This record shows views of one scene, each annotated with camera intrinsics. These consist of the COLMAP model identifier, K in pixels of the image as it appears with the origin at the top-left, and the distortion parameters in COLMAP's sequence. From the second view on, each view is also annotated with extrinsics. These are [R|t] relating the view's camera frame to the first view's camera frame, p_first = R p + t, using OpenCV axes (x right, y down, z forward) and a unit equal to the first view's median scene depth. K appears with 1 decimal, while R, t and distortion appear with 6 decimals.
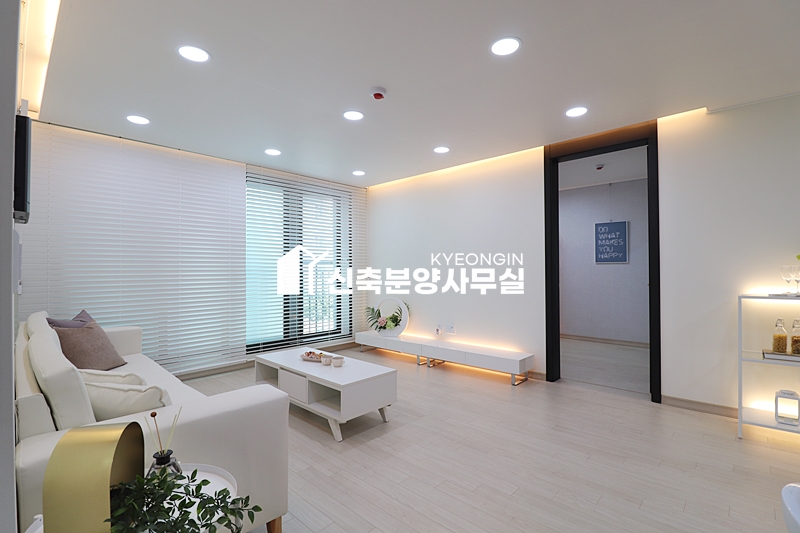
lens RADIAL K [[370.0, 0, 403.5], [0, 370.0, 265.5], [0, 0, 1]] dist [-0.000178, -0.012226]
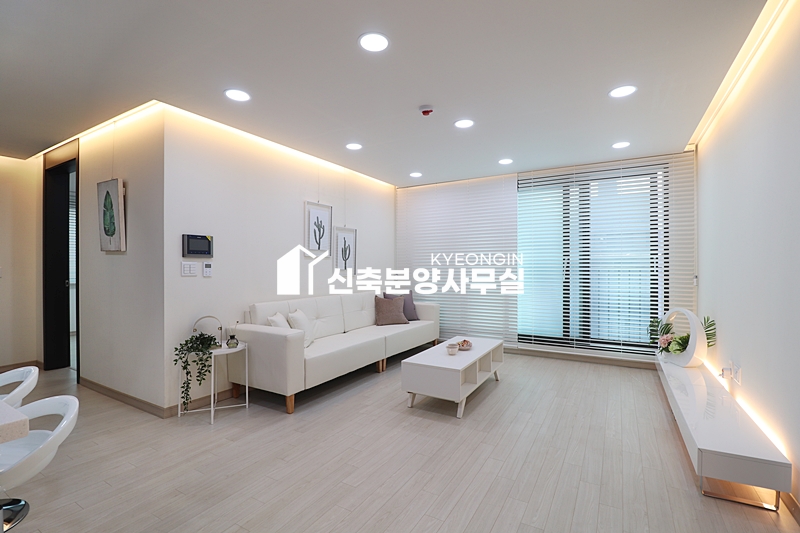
lens RADIAL K [[370.0, 0, 404.8], [0, 370.0, 267.4], [0, 0, 1]] dist [-0.000178, -0.012226]
pose [[0.224536, 0.007071, -0.974440, 0.672865], [0.017212, 0.999789, 0.011221, -0.007324], [0.974314, -0.019292, 0.224367, 0.461435]]
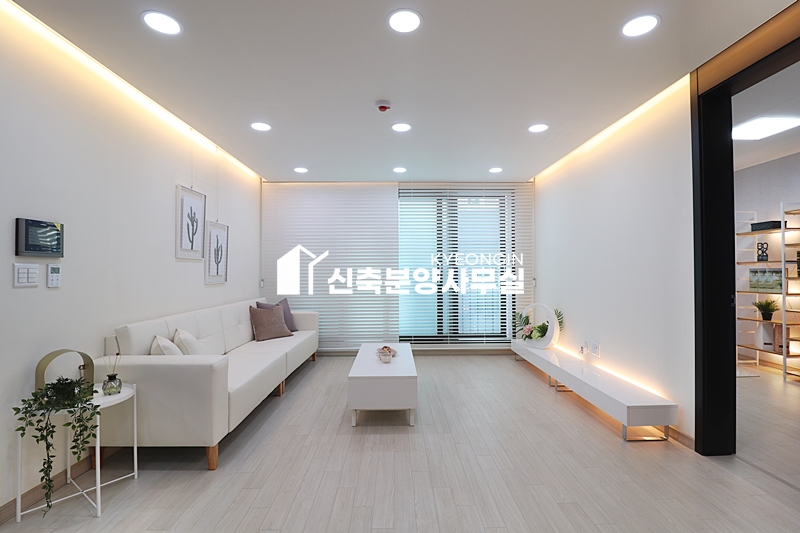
lens RADIAL K [[370.0, 0, 403.9], [0, 370.0, 266.6], [0, 0, 1]] dist [-0.000178, -0.012226]
pose [[0.699290, -0.005780, -0.714815, 0.483898], [0.011525, 0.999929, 0.003189, -0.010361], [0.714745, -0.010468, 0.699306, 0.208830]]
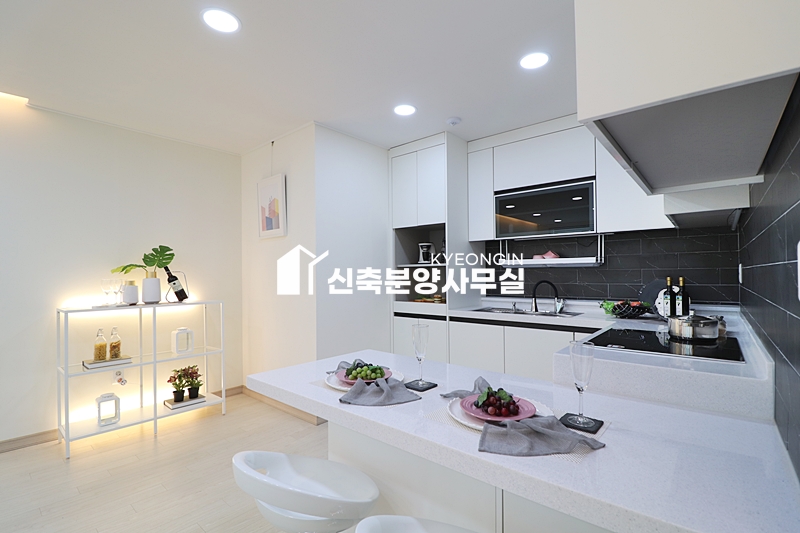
lens RADIAL K [[370.0, 0, 402.1], [0, 370.0, 267.2], [0, 0, 1]] dist [-0.000178, -0.012226]
pose [[-0.041641, 0.025298, 0.998812, -0.055220], [-0.009970, 0.999619, -0.025734, -0.009814], [-0.999083, -0.011030, -0.041373, 0.101630]]
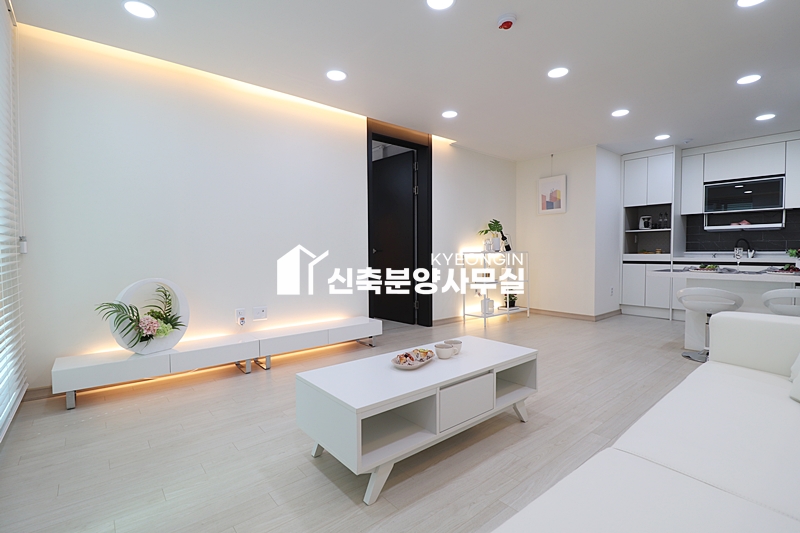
lens RADIAL K [[370.0, 0, 404.6], [0, 370.0, 266.1], [0, 0, 1]] dist [-0.000178, -0.012226]
pose [[0.120105, -0.032389, 0.992233, -0.670969], [-0.012746, 0.999335, 0.034164, 0.061673], [-0.992679, -0.016751, 0.119612, 0.762855]]
